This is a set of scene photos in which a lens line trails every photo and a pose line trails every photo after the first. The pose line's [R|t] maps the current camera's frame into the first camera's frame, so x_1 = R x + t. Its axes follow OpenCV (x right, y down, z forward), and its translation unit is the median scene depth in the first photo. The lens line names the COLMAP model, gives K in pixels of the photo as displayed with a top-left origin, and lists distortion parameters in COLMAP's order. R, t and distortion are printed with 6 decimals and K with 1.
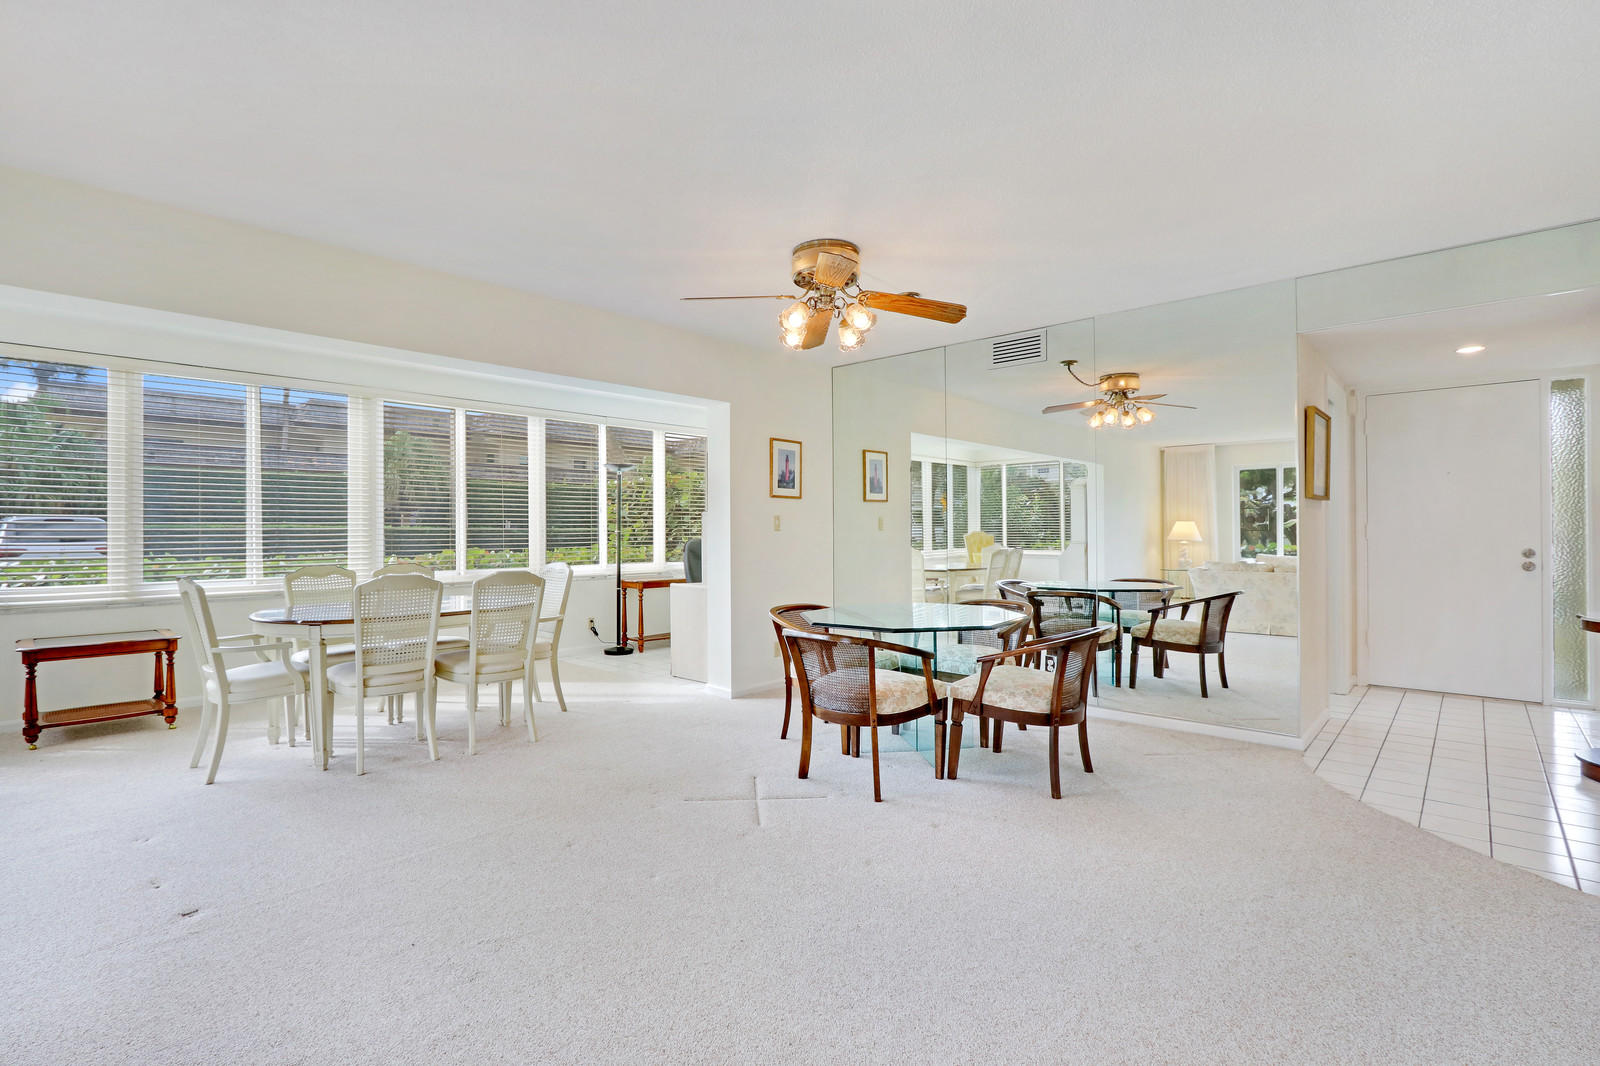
lens RADIAL K [[752.1, 0, 796.8], [0, 752.1, 529.7], [0, 0, 1]] dist [-0.005253, -0.001168]
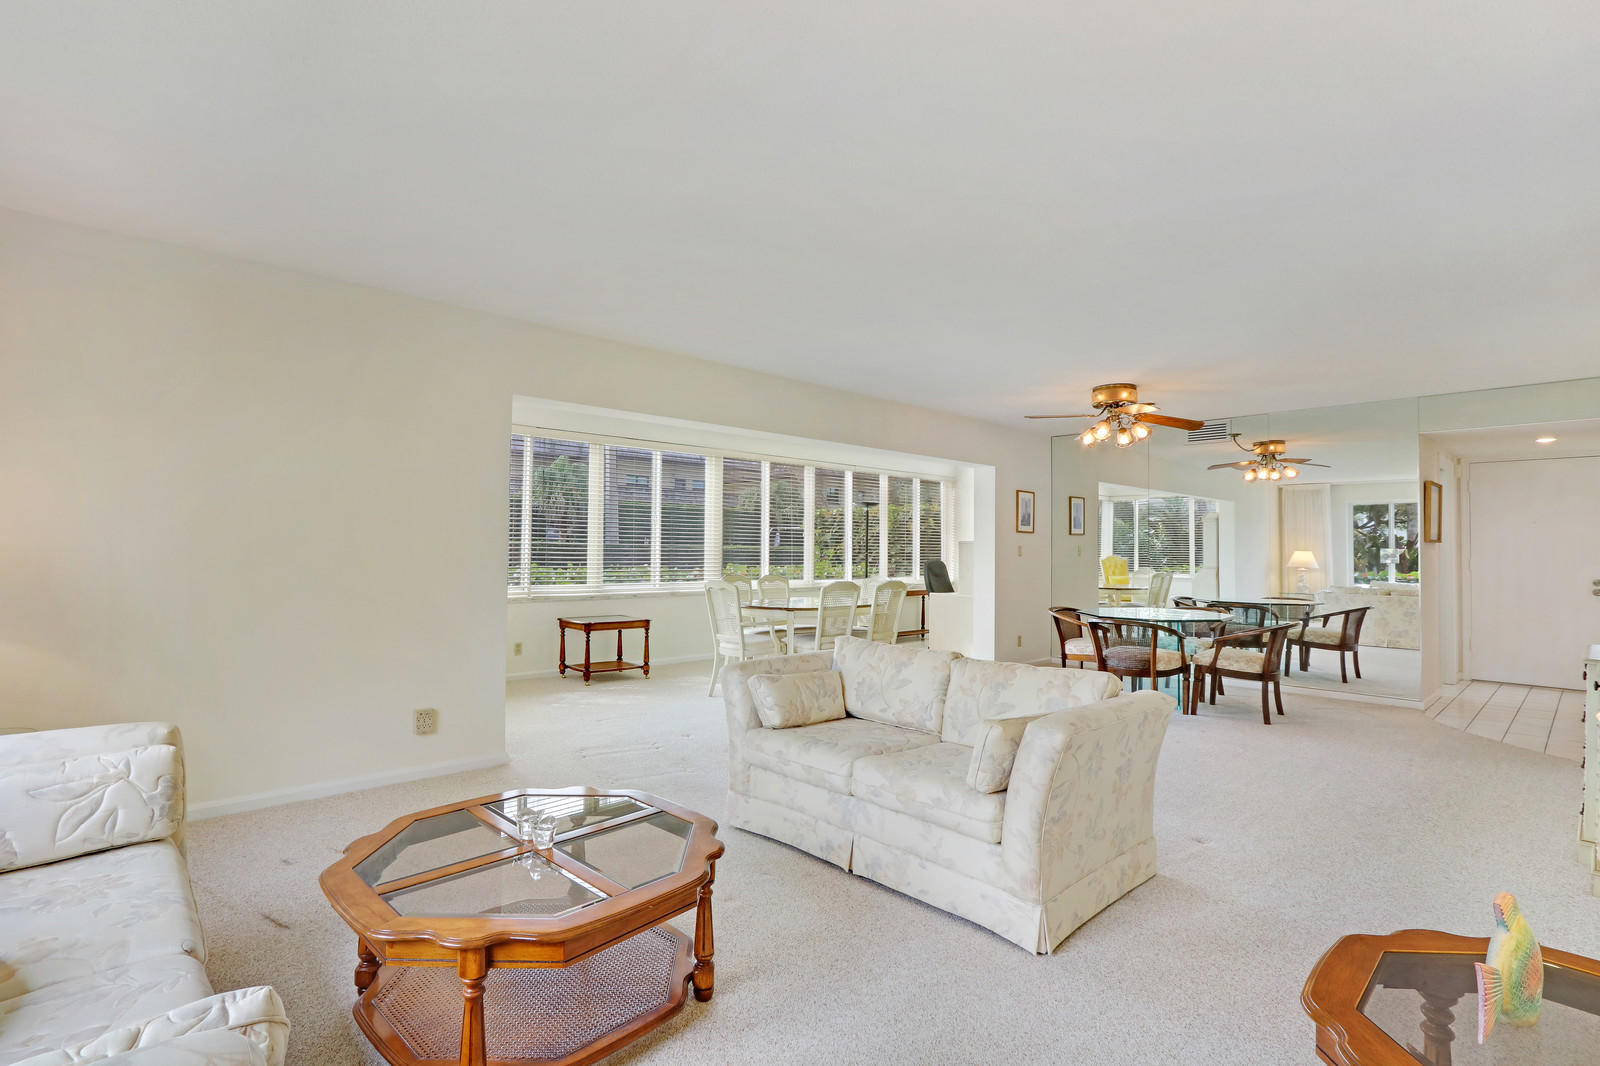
lens RADIAL K [[752.1, 0, 796.5], [0, 752.1, 528.1], [0, 0, 1]] dist [-0.005253, -0.001168]
pose [[0.996030, 0.014339, -0.087859, -0.323520], [-0.016573, 0.999556, -0.024749, -0.009677], [0.087465, 0.026106, 0.995825, -0.440001]]
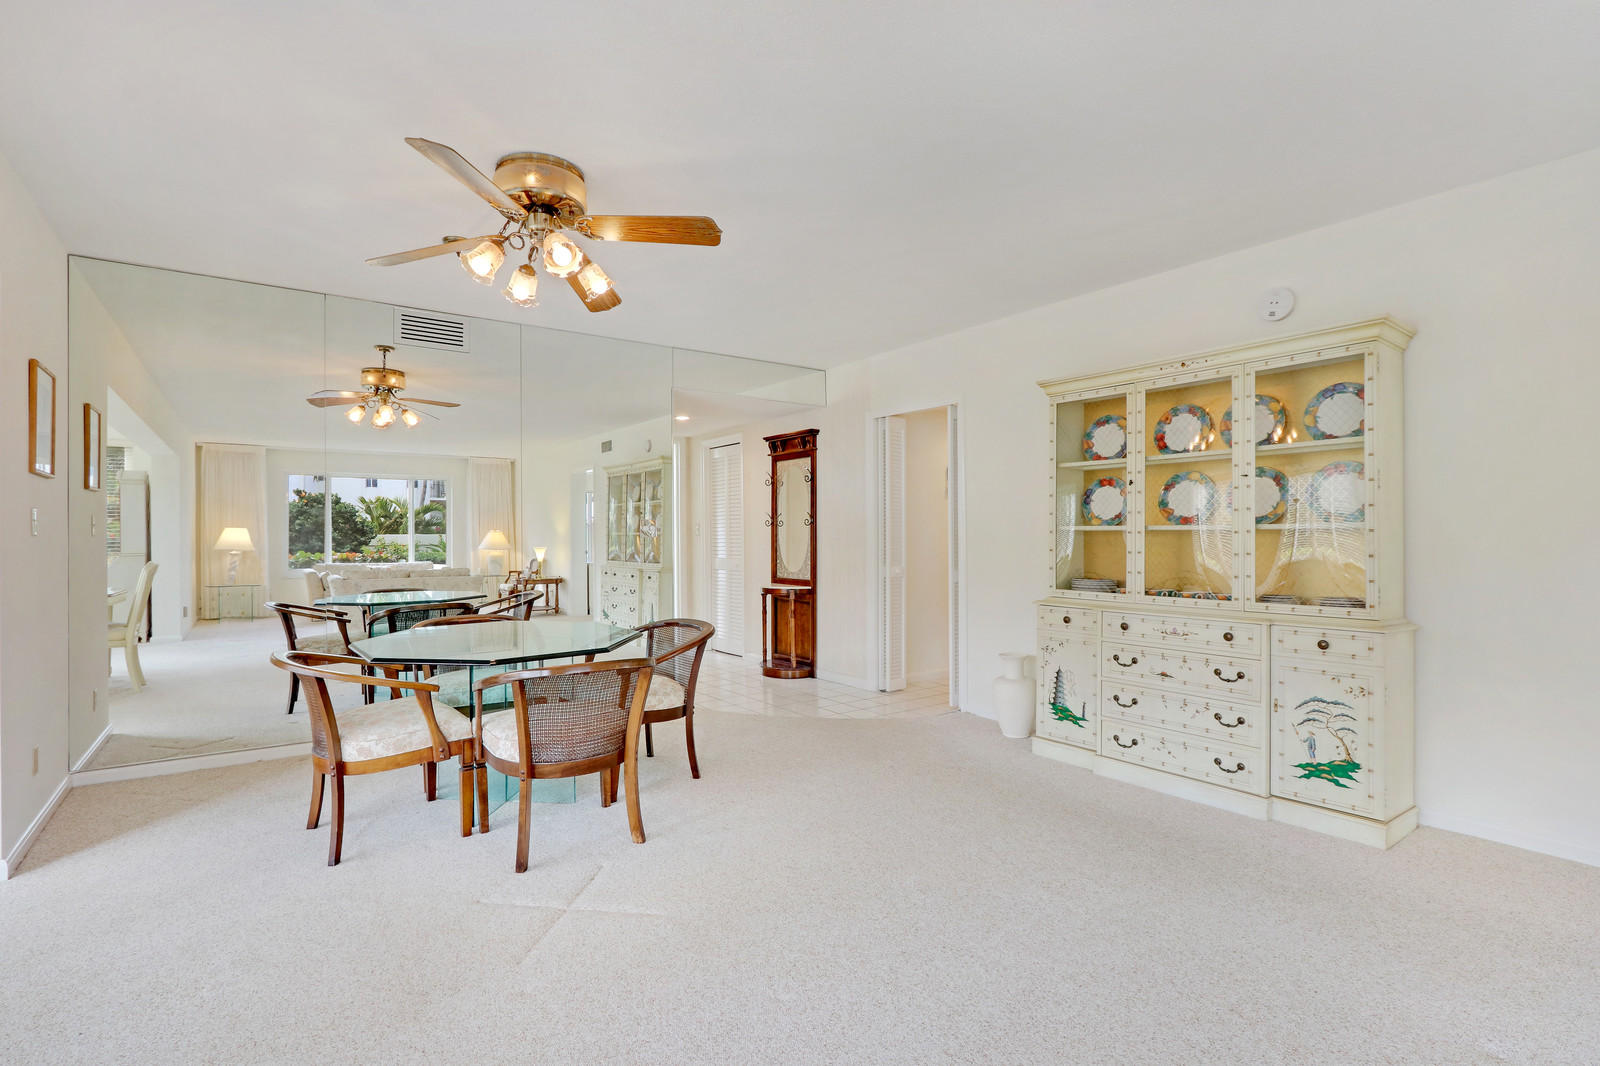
lens RADIAL K [[752.1, 0, 786.1], [0, 752.1, 535.6], [0, 0, 1]] dist [-0.005253, -0.001168]
pose [[0.225284, 0.007741, 0.974262, -0.415594], [-0.000015, 0.999968, -0.007942, 0.005474], [-0.974293, 0.001775, 0.225277, 0.365971]]
